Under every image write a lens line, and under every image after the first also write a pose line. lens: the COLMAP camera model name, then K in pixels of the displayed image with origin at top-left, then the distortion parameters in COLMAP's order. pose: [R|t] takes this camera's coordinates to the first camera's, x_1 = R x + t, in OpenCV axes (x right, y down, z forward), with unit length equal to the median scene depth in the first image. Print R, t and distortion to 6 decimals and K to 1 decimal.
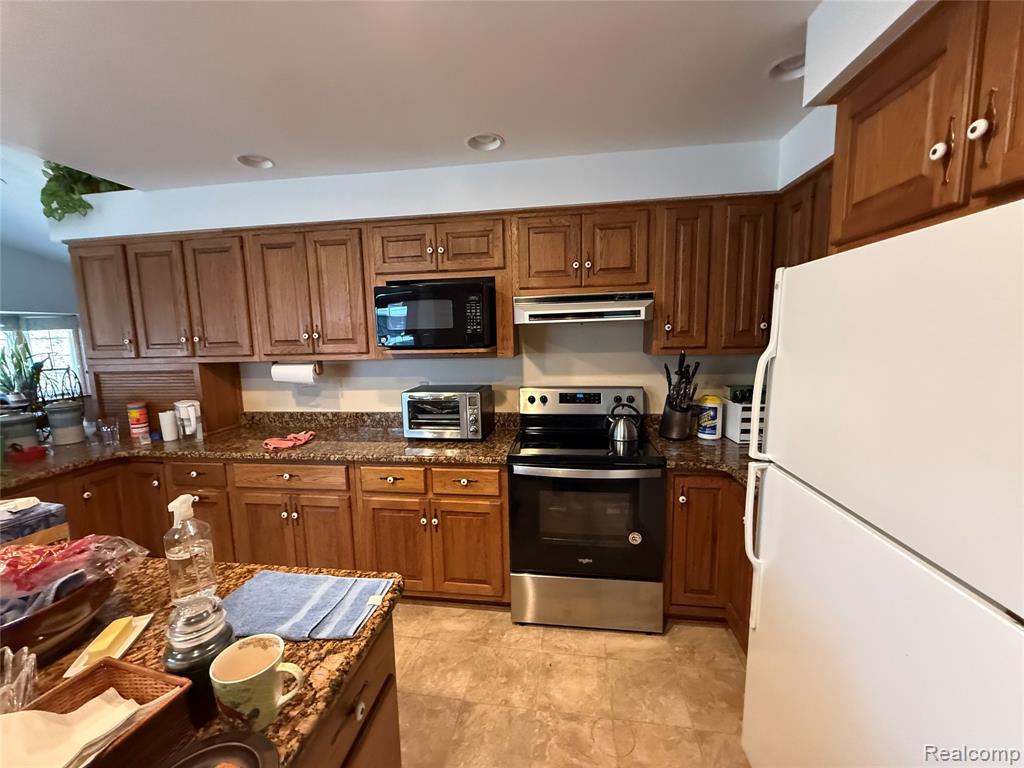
lens RADIAL K [[410.7, 0, 511.2], [0, 410.7, 382.9], [0, 0, 1]] dist [0.001290, 0.000042]
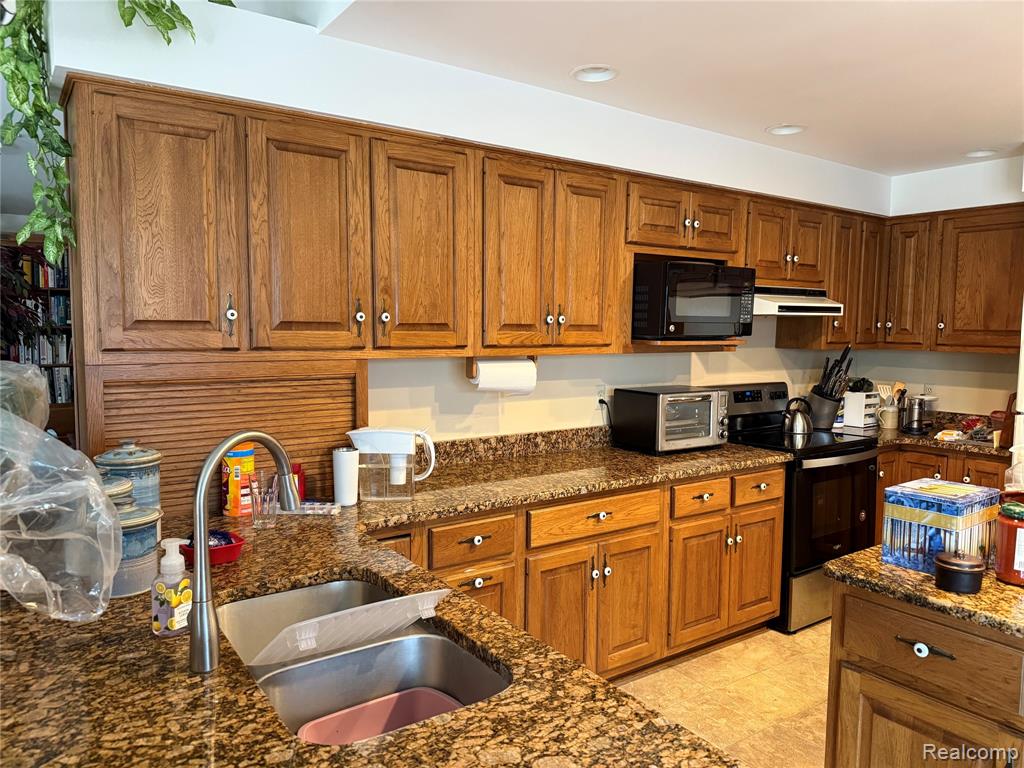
lens RADIAL K [[729.1, 0, 507.7], [0, 729.1, 381.1], [0, 0, 1]] dist [0.049946, -0.051125]
pose [[0.723736, -0.020353, 0.689777, -1.471225], [0.054917, 0.998093, -0.028170, 0.021754], [-0.687888, 0.058268, 0.723474, 0.184436]]
